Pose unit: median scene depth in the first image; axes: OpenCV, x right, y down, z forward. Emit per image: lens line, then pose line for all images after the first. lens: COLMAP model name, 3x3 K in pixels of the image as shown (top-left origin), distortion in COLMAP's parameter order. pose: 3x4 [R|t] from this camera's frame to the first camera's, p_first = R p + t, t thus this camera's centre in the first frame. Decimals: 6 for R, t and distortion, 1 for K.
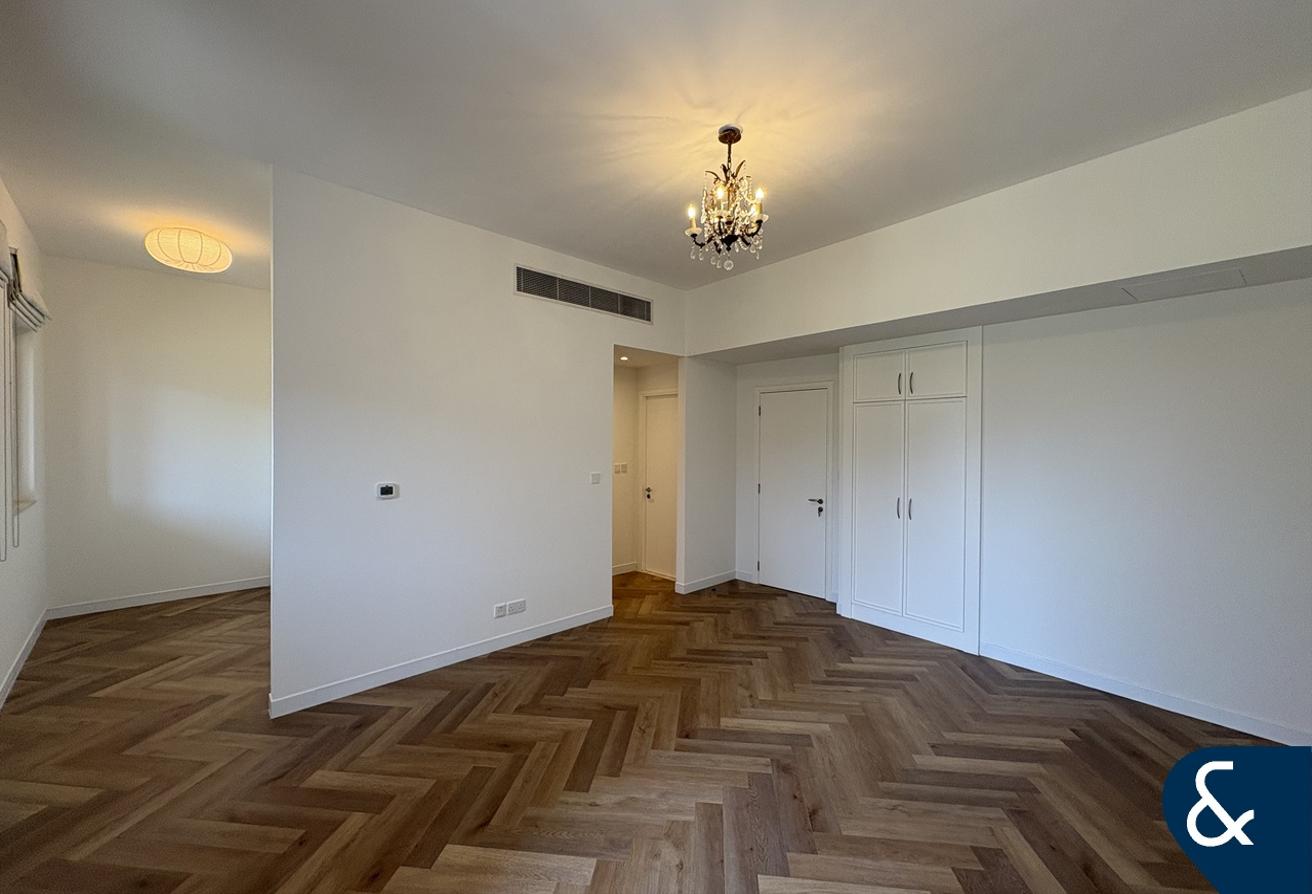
lens RADIAL K [[525.9, 0, 656.3], [0, 525.9, 444.0], [0, 0, 1]] dist [-0.007839, 0.000660]
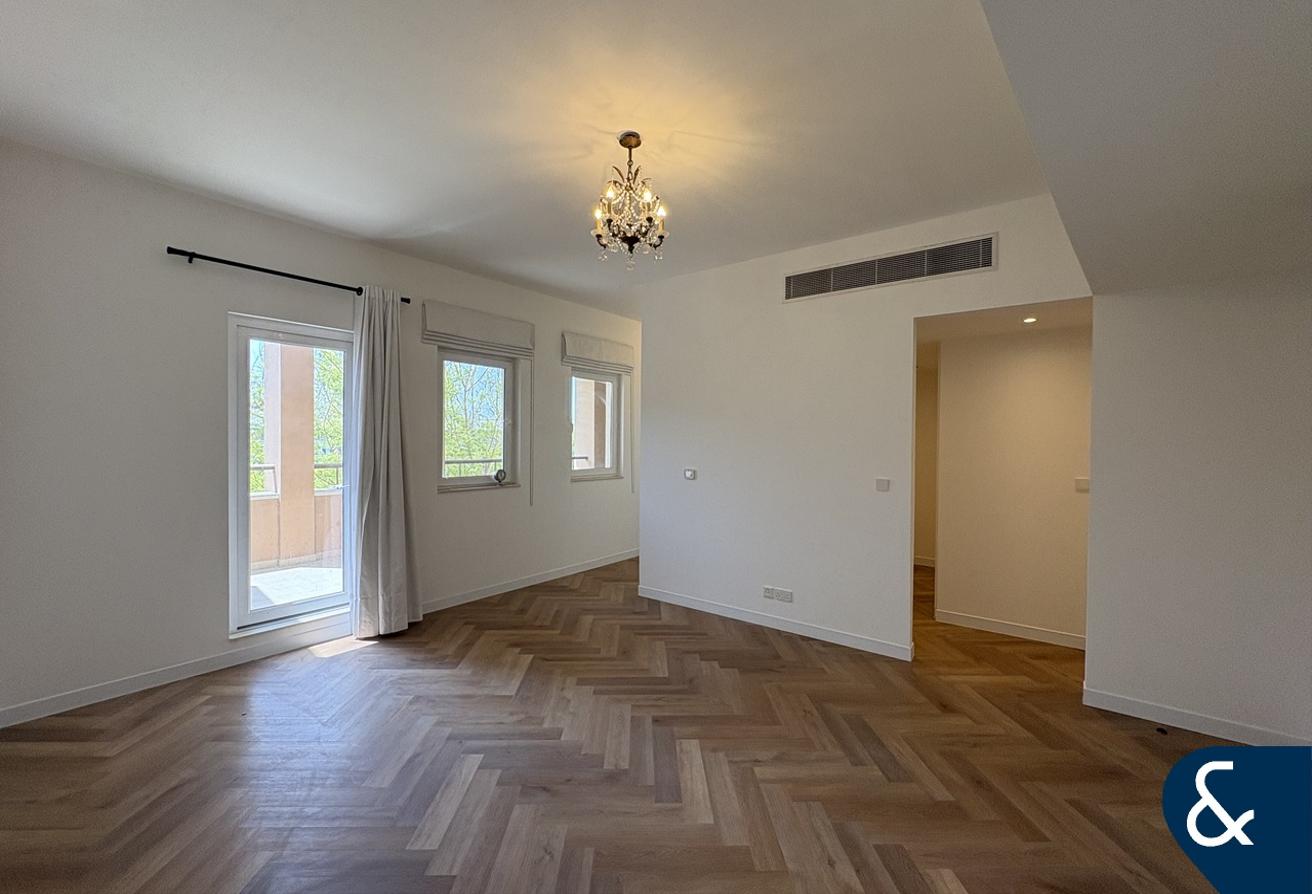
lens RADIAL K [[525.9, 0, 649.9], [0, 525.9, 447.6], [0, 0, 1]] dist [-0.007839, 0.000660]
pose [[0.117181, 0.011646, -0.993042, 0.890250], [-0.014080, 0.999850, 0.010064, 0.002633], [0.993011, 0.012803, 0.117328, 0.702178]]
